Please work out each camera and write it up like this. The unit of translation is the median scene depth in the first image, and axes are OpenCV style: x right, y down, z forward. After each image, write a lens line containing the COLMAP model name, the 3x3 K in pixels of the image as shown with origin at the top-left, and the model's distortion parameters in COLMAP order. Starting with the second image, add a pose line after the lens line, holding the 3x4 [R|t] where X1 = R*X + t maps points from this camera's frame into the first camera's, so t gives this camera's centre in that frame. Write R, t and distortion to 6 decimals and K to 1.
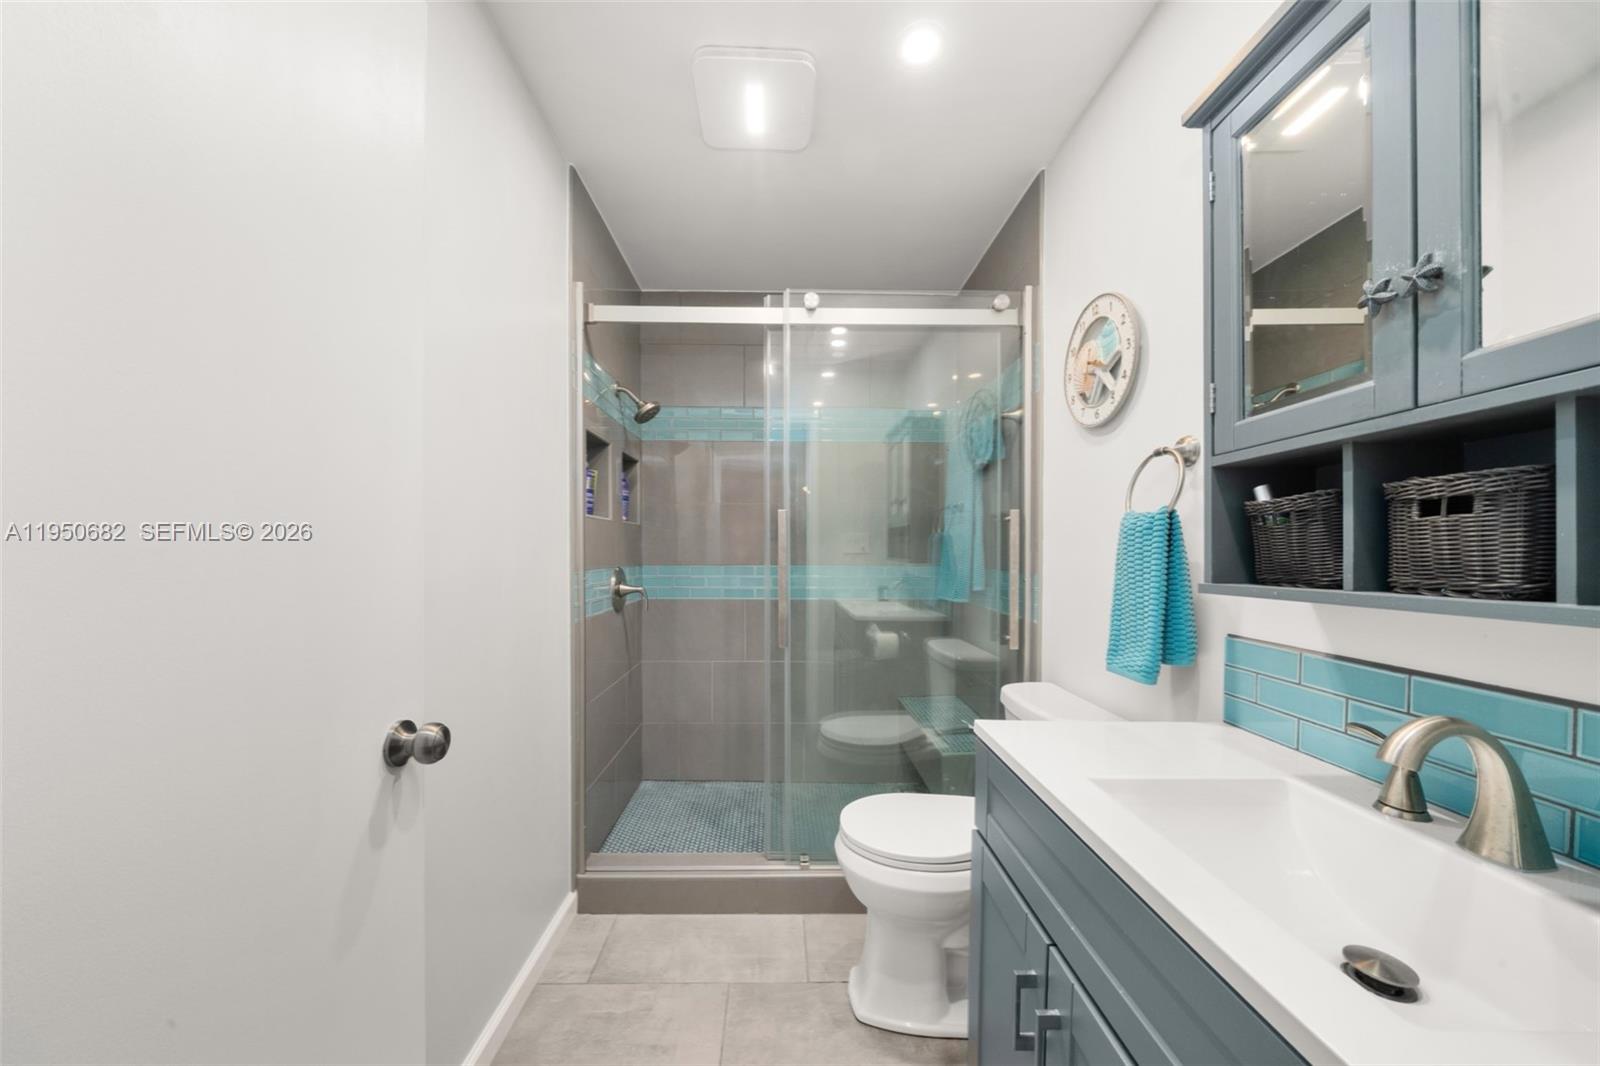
lens RADIAL K [[546.1, 0, 795.6], [0, 546.1, 554.2], [0, 0, 1]] dist [-0.002695, -0.000284]
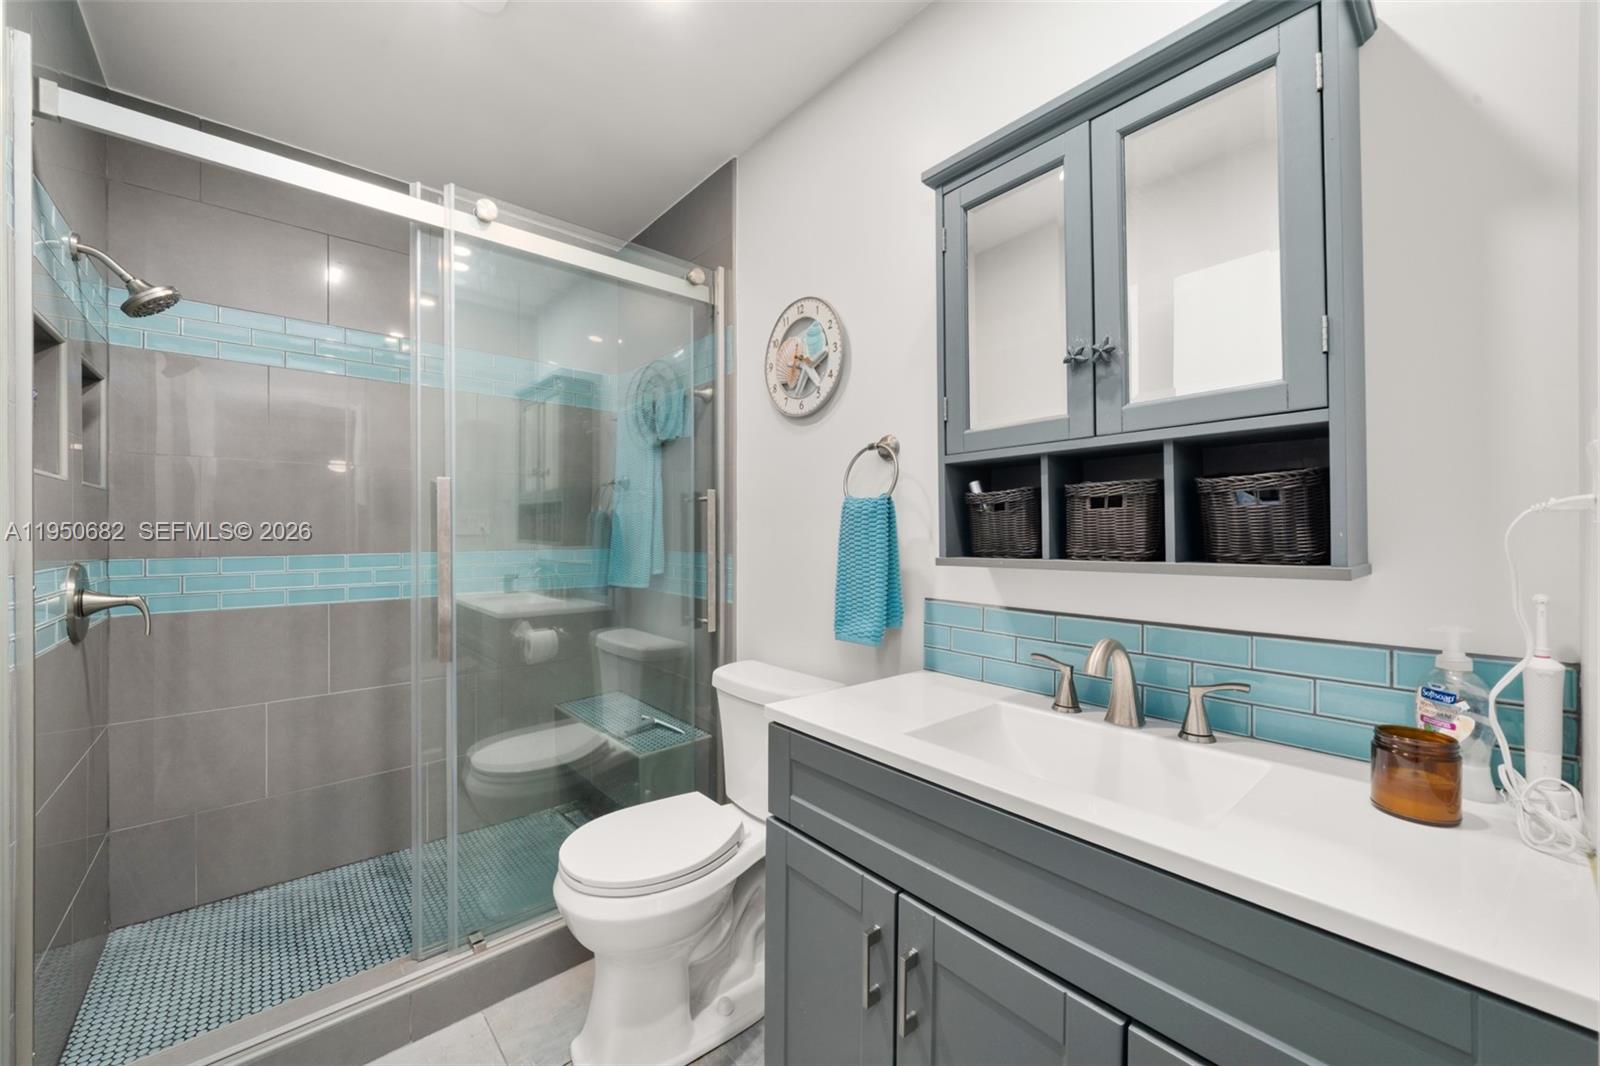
lens RADIAL K [[595.7, 0, 800.4], [0, 595.7, 529.6], [0, 0, 1]] dist [-0.001853, 0.000144]
pose [[0.777609, -0.001834, 0.628745, -0.167401], [0.007527, 0.999951, -0.006393, -0.001872], [-0.628703, 0.009704, 0.777585, 0.072130]]
